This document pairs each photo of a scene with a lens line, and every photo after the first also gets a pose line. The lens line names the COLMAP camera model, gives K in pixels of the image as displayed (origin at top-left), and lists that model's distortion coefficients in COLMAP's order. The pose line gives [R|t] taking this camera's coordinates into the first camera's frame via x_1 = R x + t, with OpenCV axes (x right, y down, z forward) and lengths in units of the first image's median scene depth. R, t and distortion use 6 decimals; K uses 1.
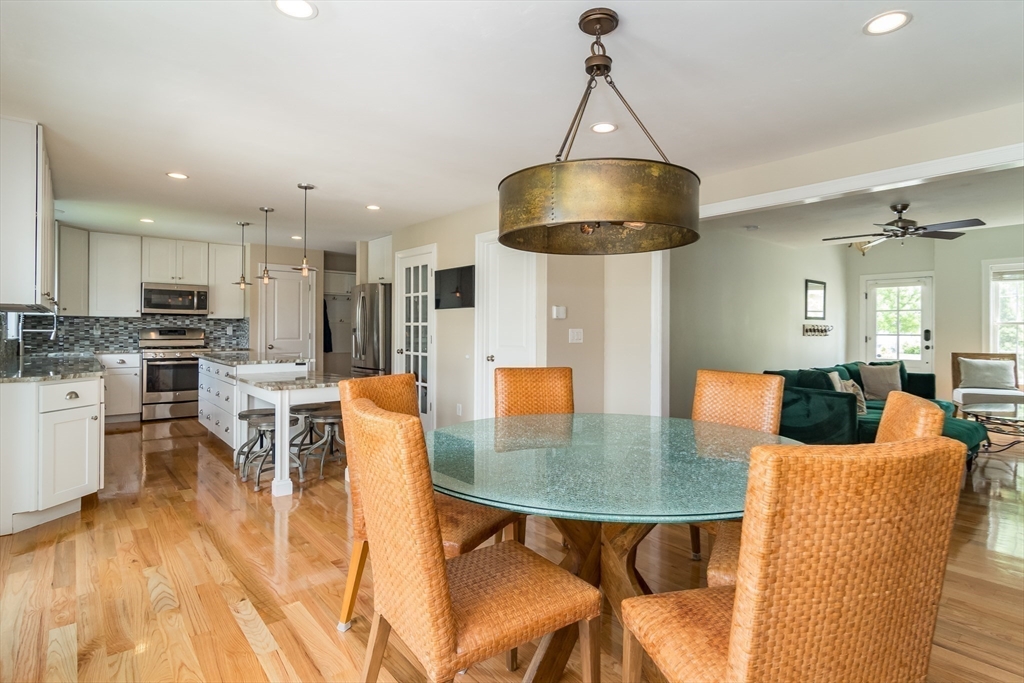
lens RADIAL K [[493.8, 0, 510.6], [0, 493.8, 329.3], [0, 0, 1]] dist [-0.047874, -0.000464]
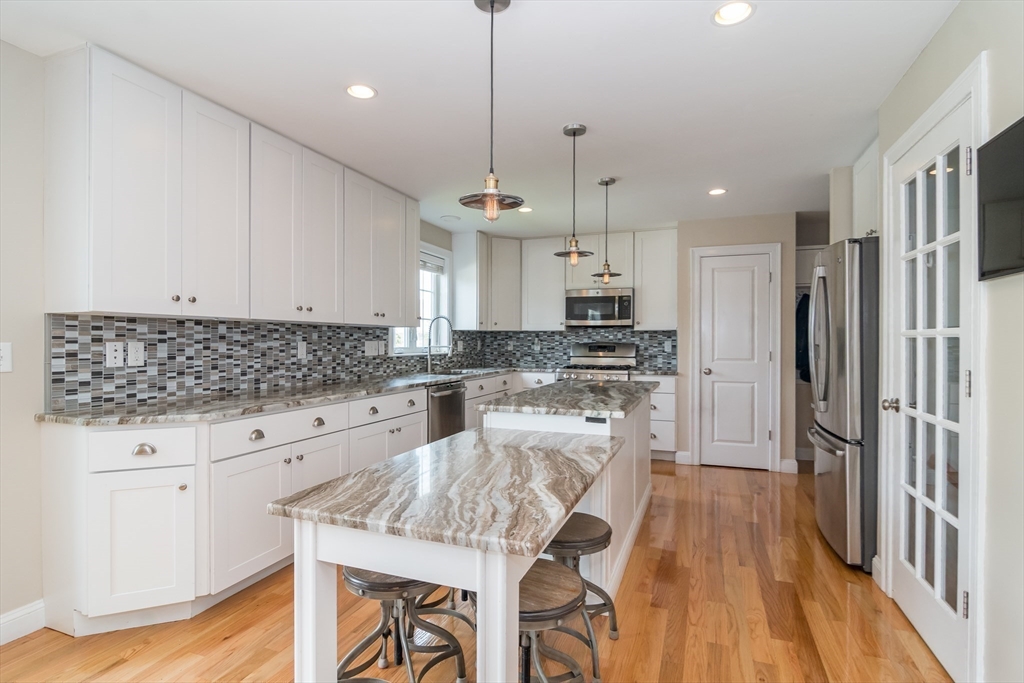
lens RADIAL K [[512.9, 0, 512.0], [0, 512.9, 341.5], [0, 0, 1]] dist [-0.000096, -0.000164]
pose [[0.505786, -0.002512, -0.862655, -0.023888], [-0.000307, 0.999995, -0.003092, -0.002732], [0.862659, 0.001829, 0.505783, 0.446964]]
